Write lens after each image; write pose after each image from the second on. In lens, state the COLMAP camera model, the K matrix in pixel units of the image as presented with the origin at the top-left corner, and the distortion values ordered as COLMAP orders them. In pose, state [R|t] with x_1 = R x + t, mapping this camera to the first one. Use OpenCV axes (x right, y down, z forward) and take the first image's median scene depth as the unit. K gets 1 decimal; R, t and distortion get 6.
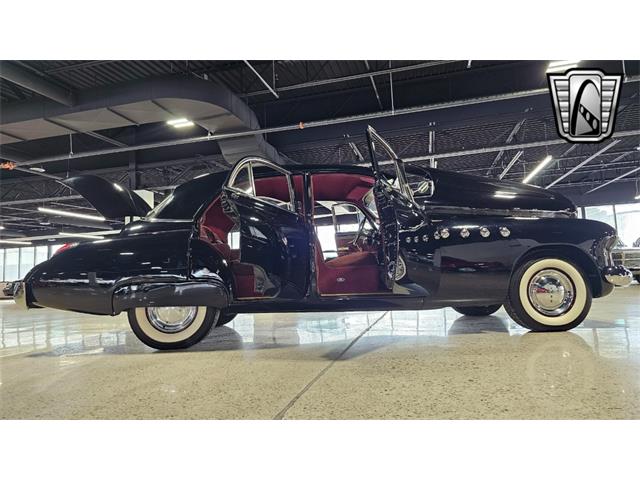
lens RADIAL K [[435.2, 0, 316.2], [0, 435.2, 236.5], [0, 0, 1]] dist [0.003034, -0.000802]
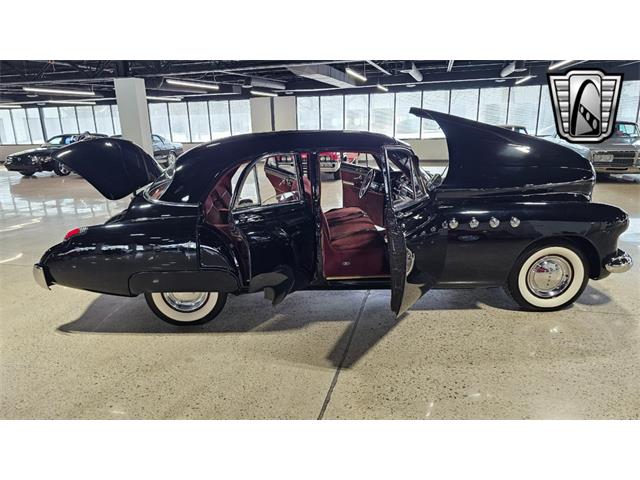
lens RADIAL K [[438.5, 0, 313.8], [0, 438.5, 237.0], [0, 0, 1]] dist [-0.000222, -0.003338]
pose [[0.999870, 0.015055, -0.005741, -0.015788], [-0.012158, 0.938762, 0.344351, -0.314977], [0.010573, -0.344236, 0.938823, 0.049258]]
